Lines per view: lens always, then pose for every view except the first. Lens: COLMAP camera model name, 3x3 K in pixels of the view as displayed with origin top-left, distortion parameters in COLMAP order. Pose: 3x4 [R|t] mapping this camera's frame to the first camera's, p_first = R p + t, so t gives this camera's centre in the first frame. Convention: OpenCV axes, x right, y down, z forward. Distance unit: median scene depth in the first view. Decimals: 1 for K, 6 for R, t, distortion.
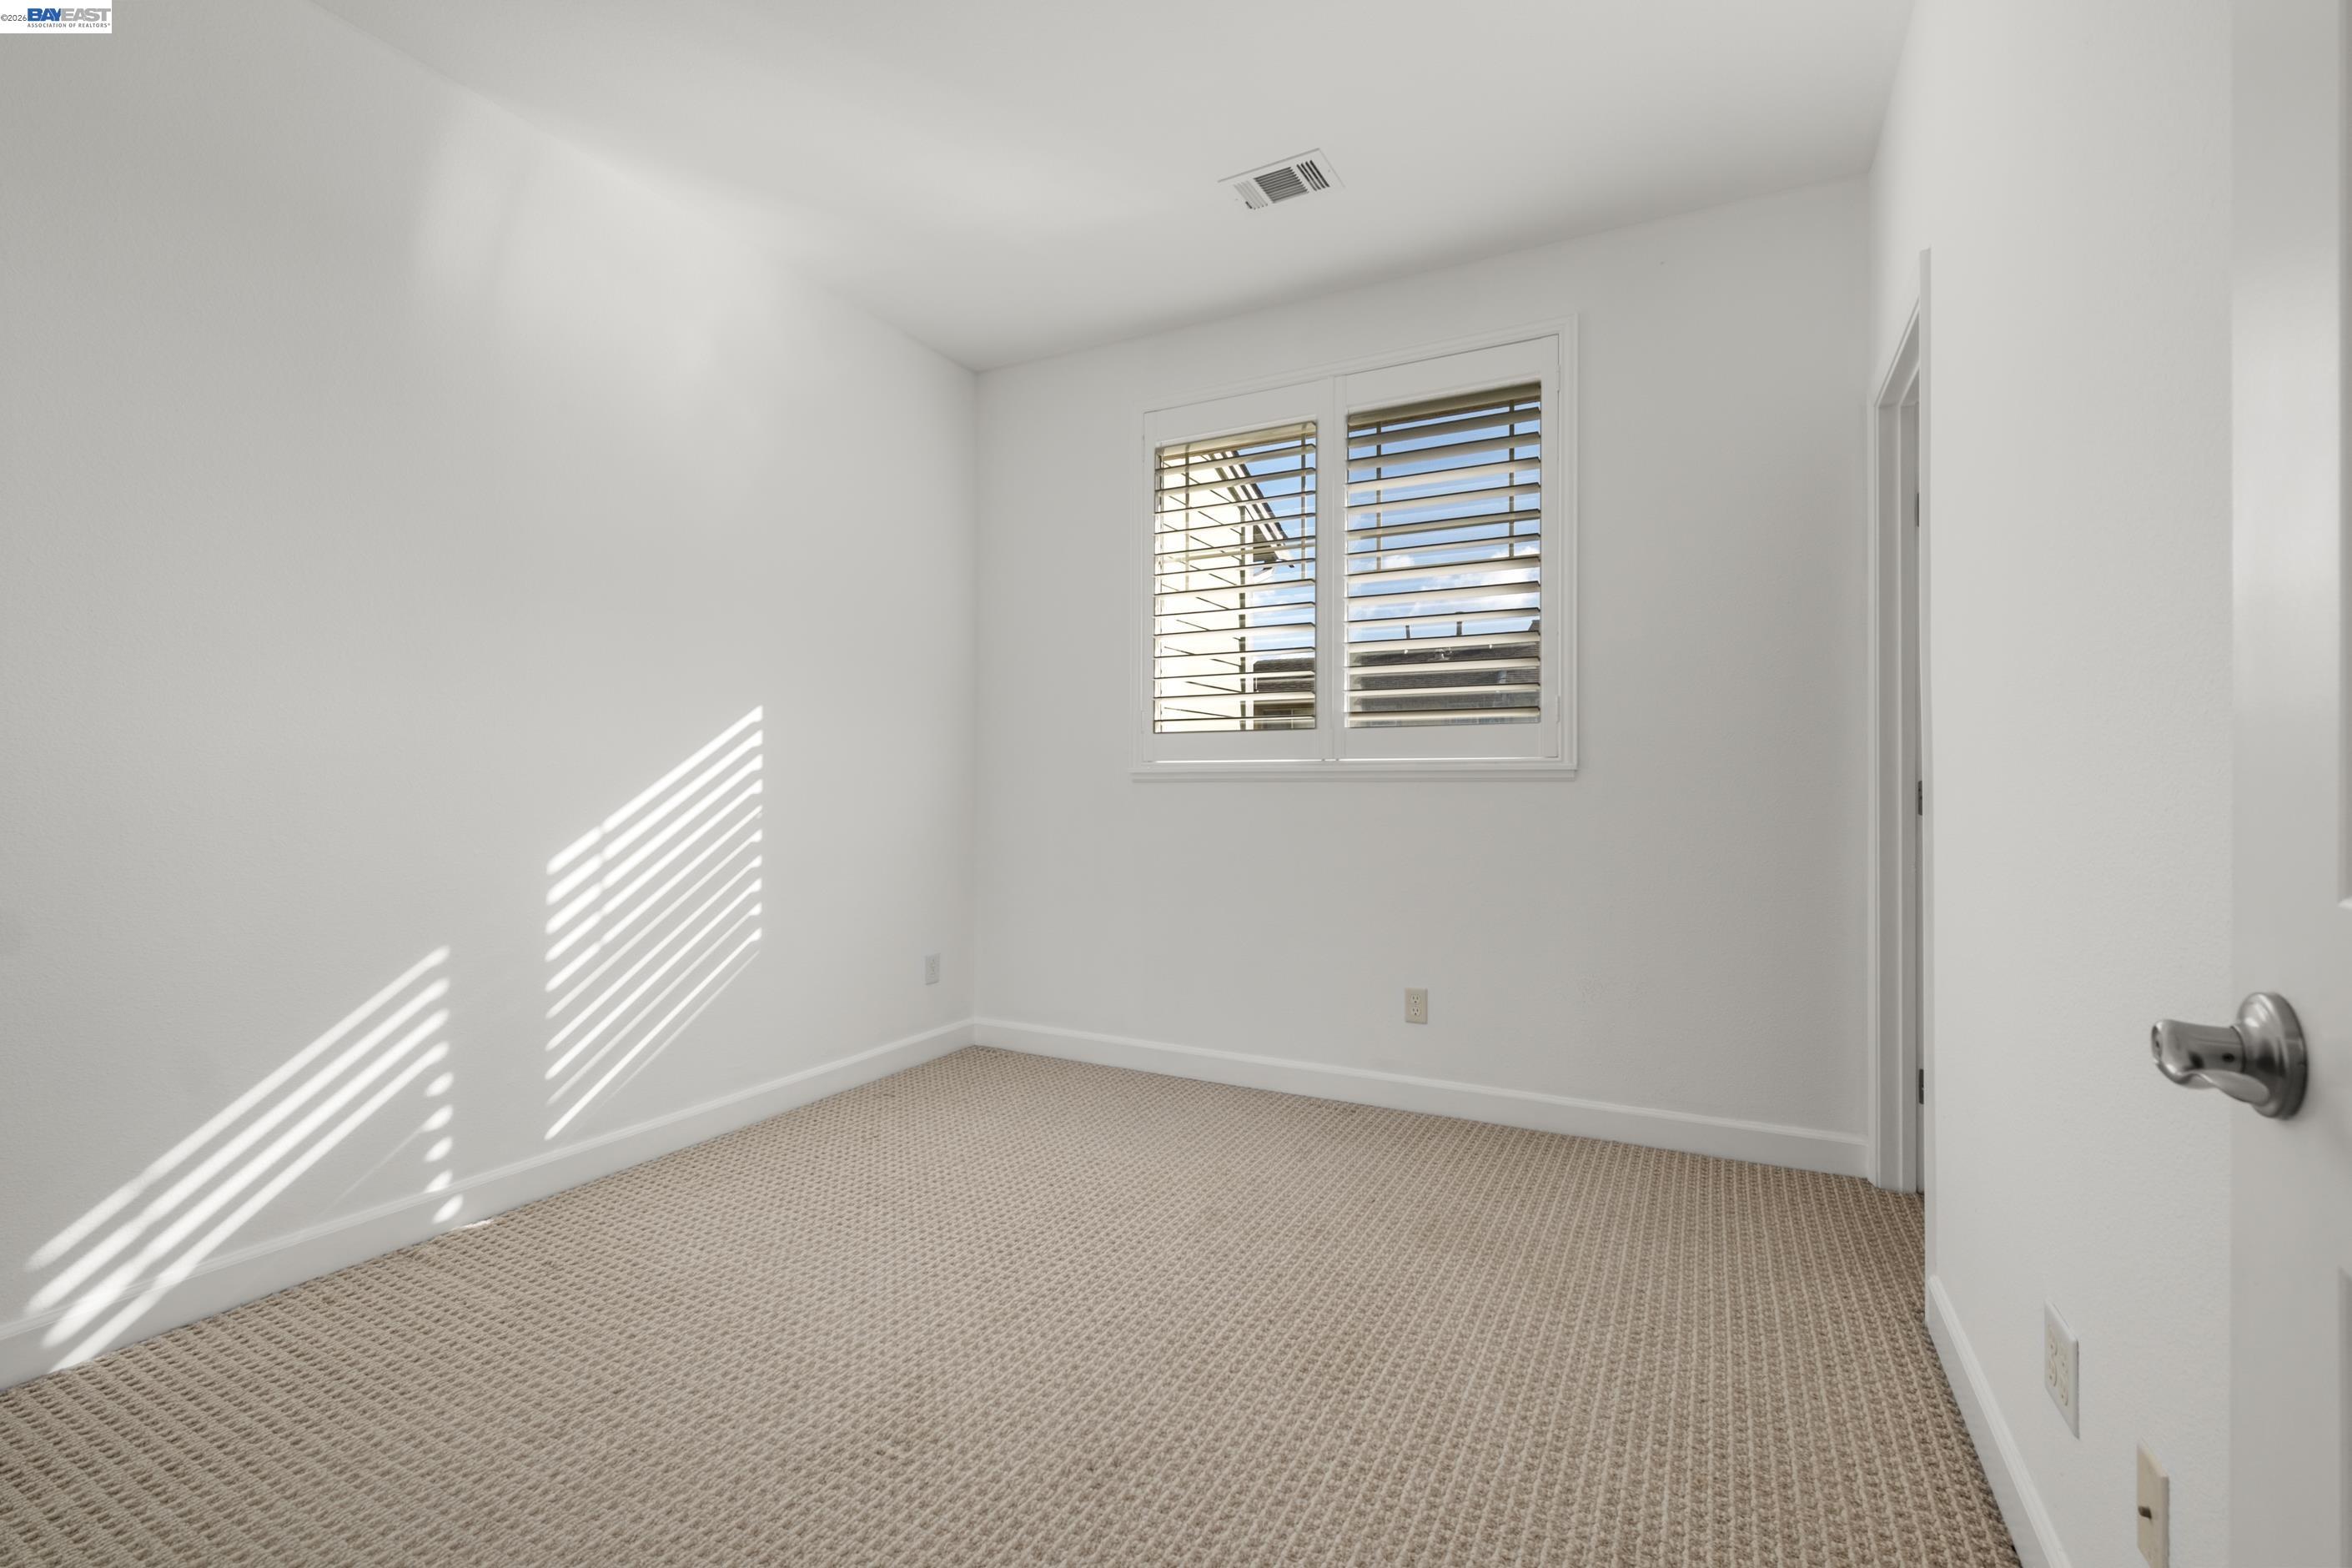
lens RADIAL K [[1043.6, 0, 1195.4], [0, 1043.6, 784.5], [0, 0, 1]] dist [0.006830, -0.001951]
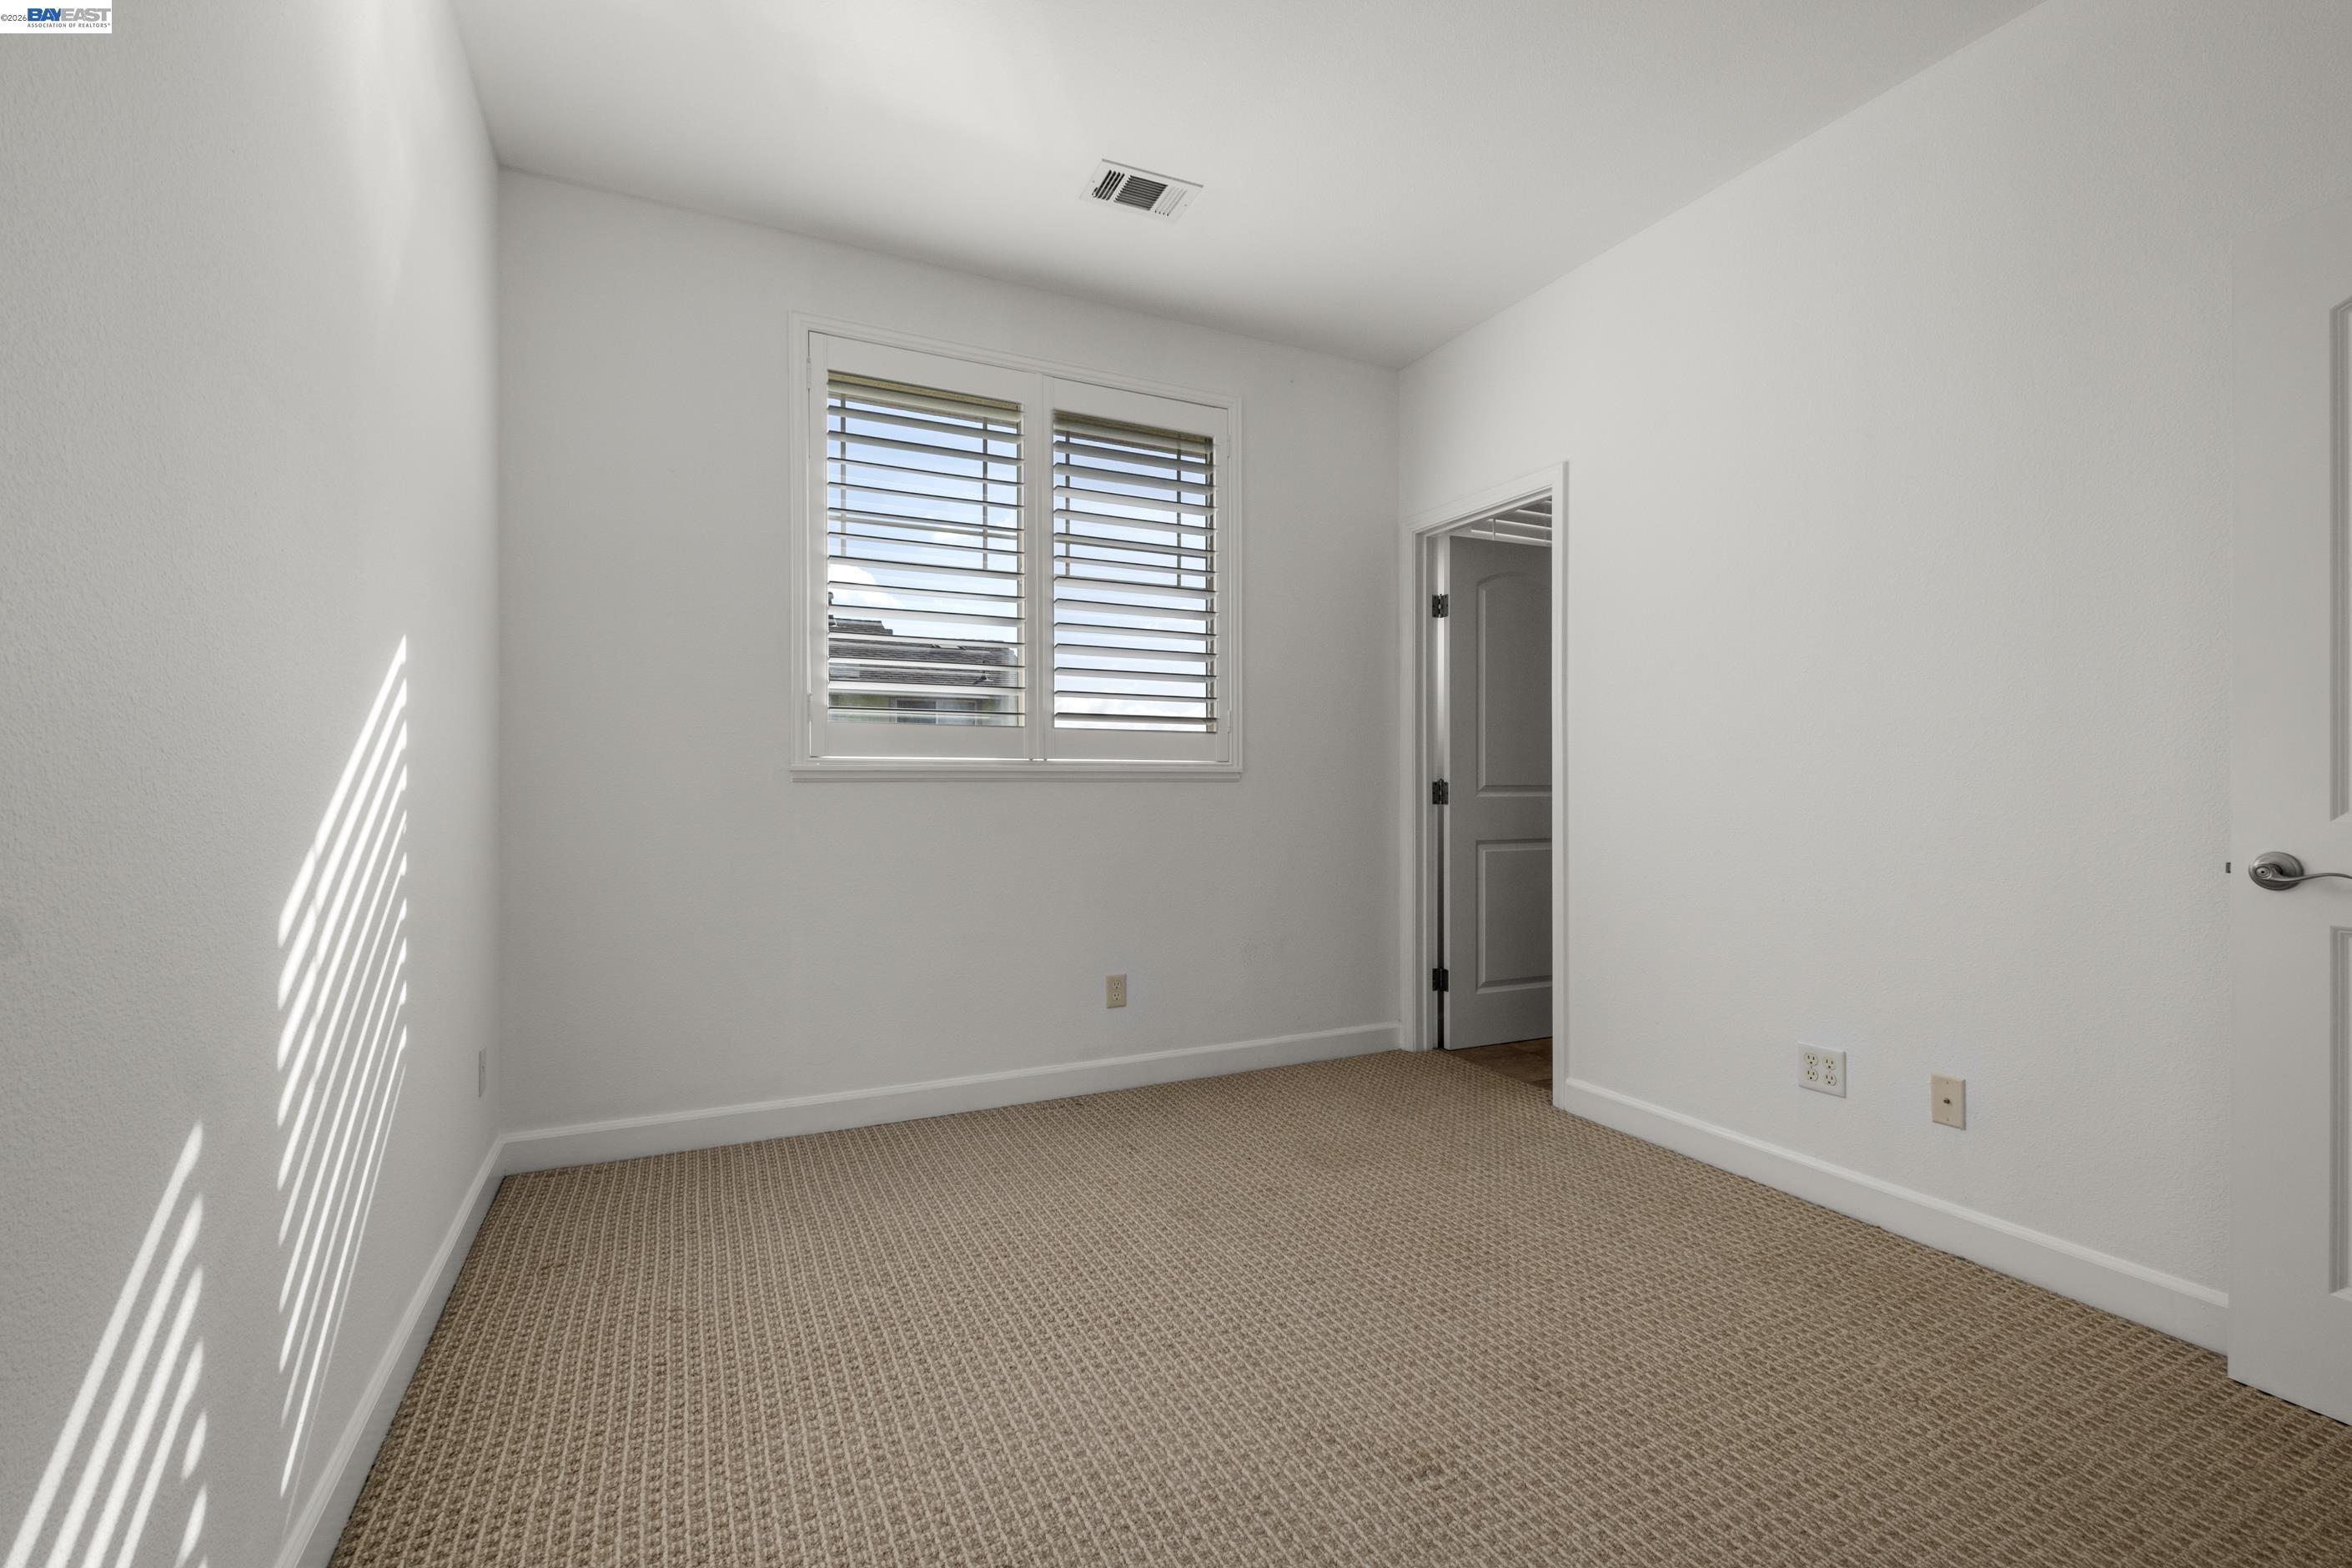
lens RADIAL K [[1043.6, 0, 1176.1], [0, 1043.6, 783.8], [0, 0, 1]] dist [0.006830, -0.001951]
pose [[0.585693, -0.000987, 0.810533, -0.652113], [0.000960, 0.999999, 0.000524, -0.000955], [-0.810533, 0.000472, 0.585693, 0.341215]]
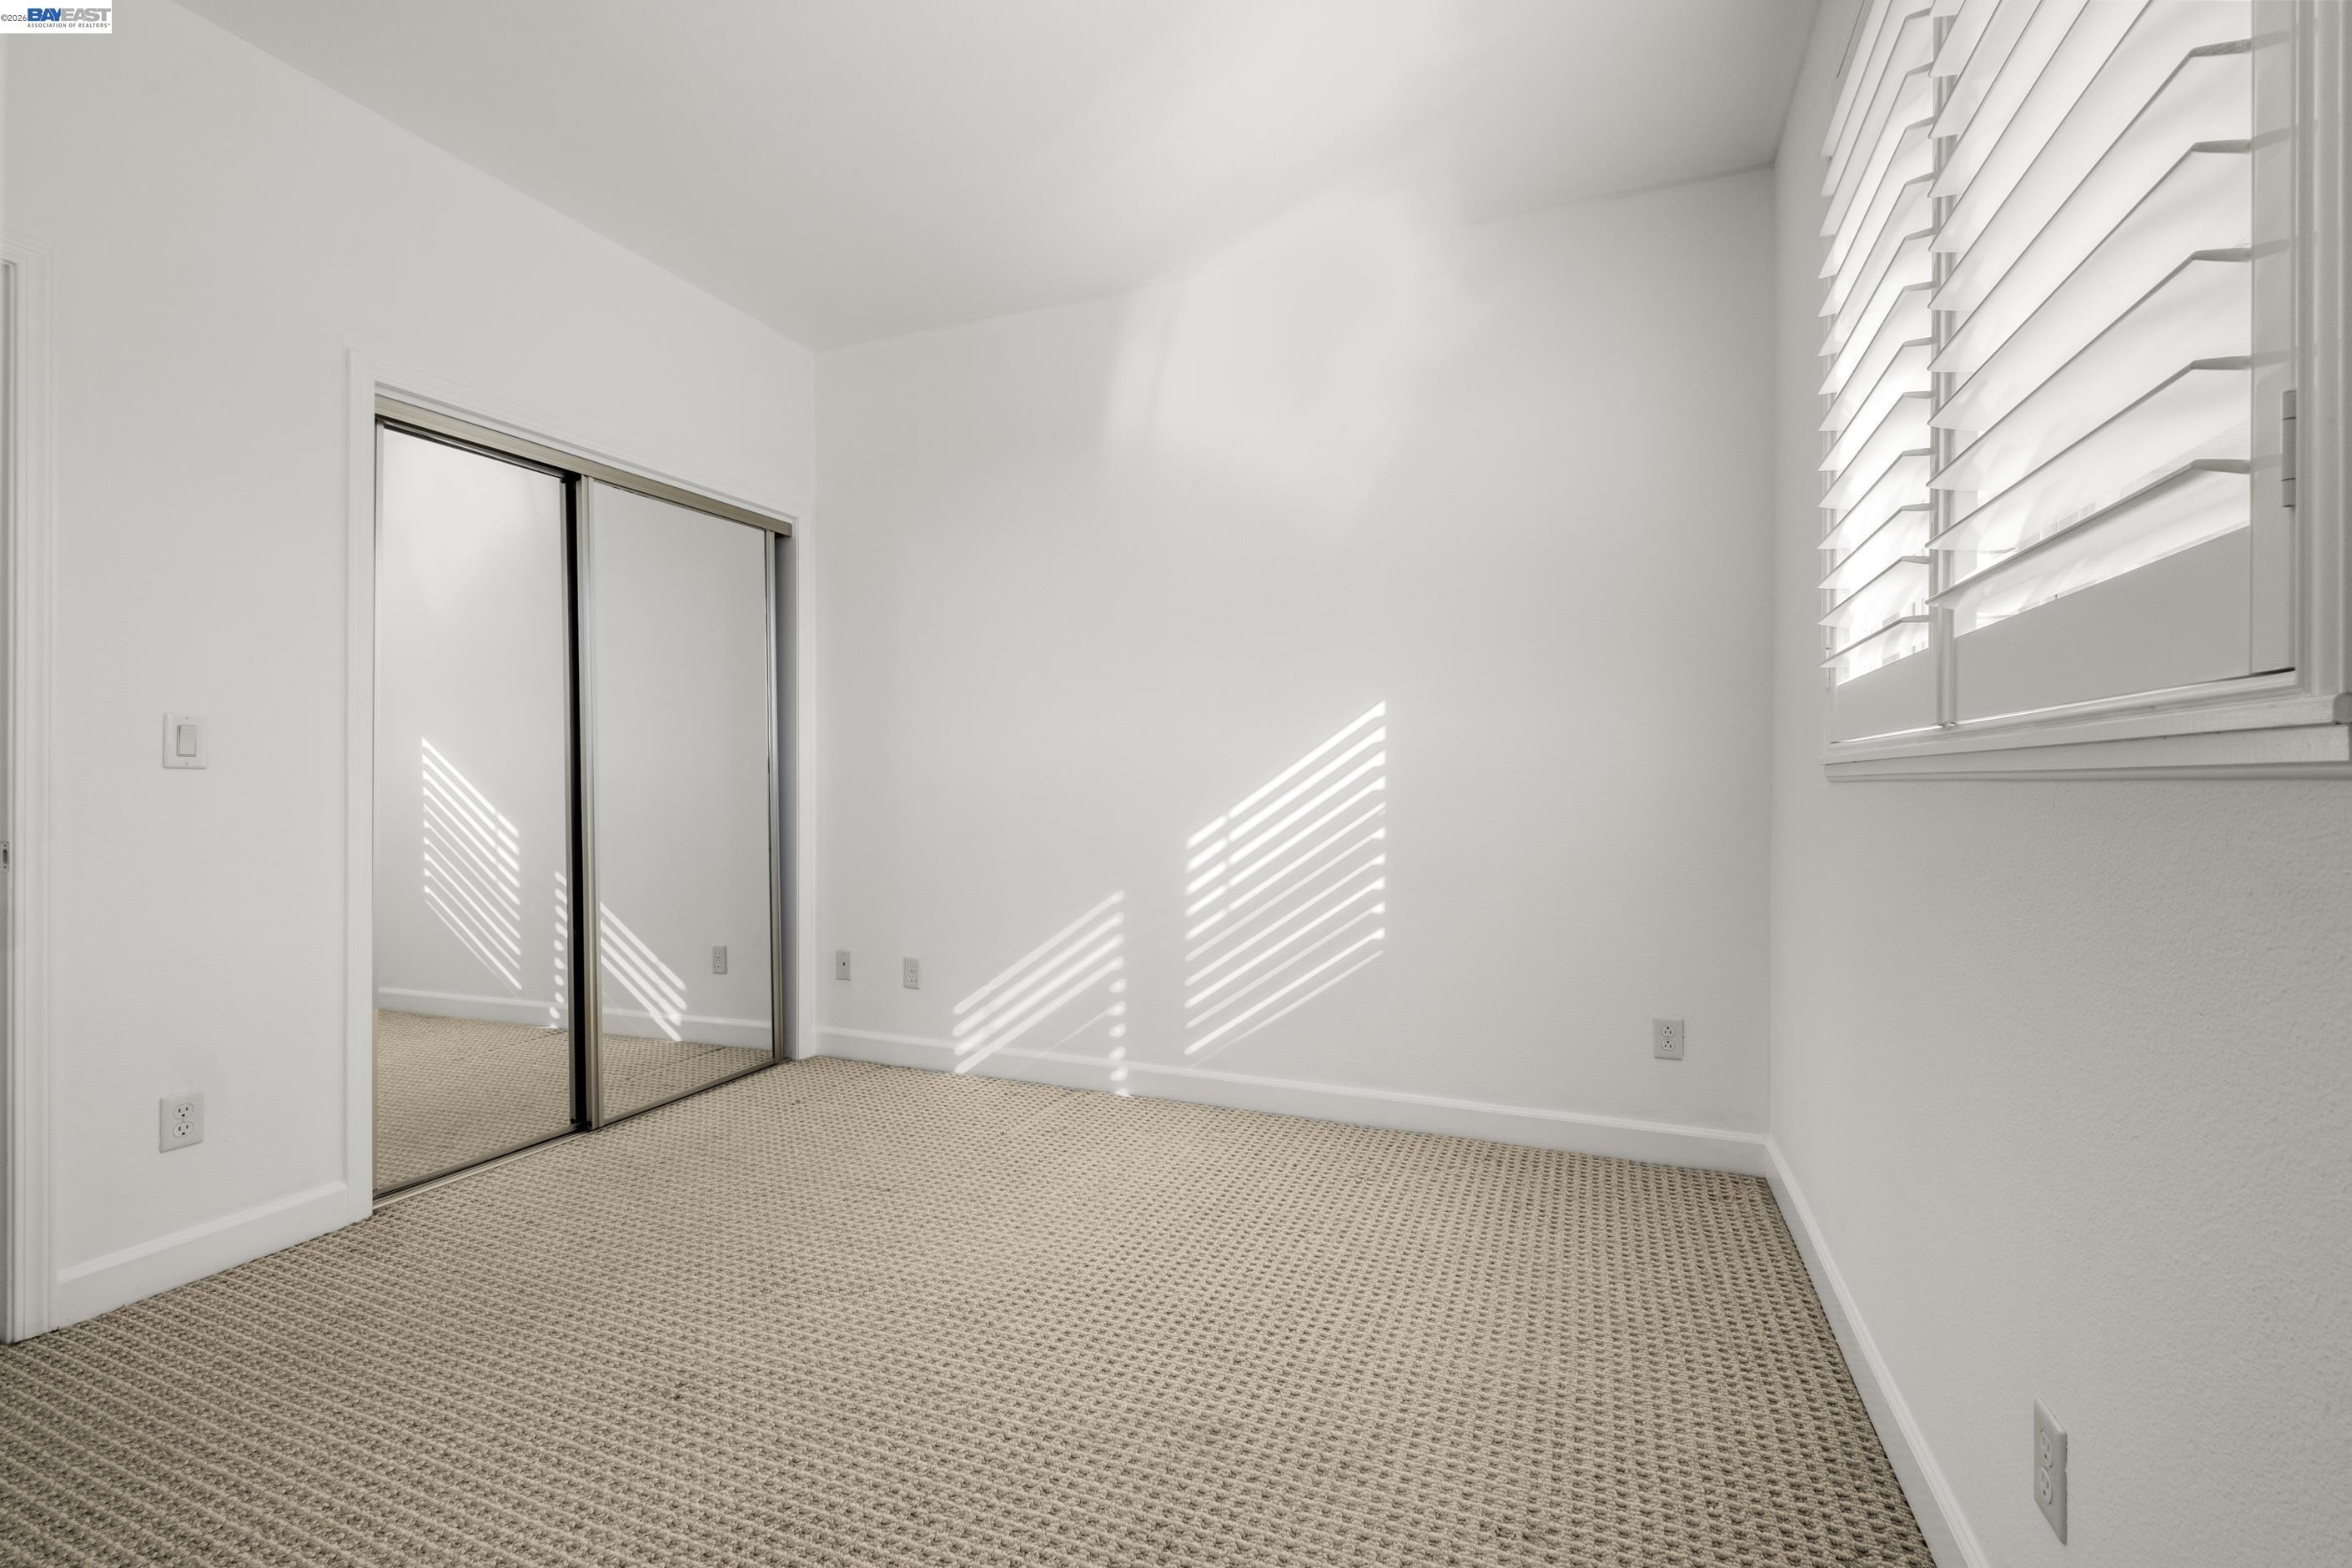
lens RADIAL K [[1043.6, 0, 1184.1], [0, 1043.6, 763.3], [0, 0, 1]] dist [0.006830, -0.001951]
pose [[0.090117, -0.013460, -0.995840, 0.546608], [-0.014349, 0.999787, -0.014812, 0.000854], [0.995828, 0.015624, 0.089904, 0.732747]]
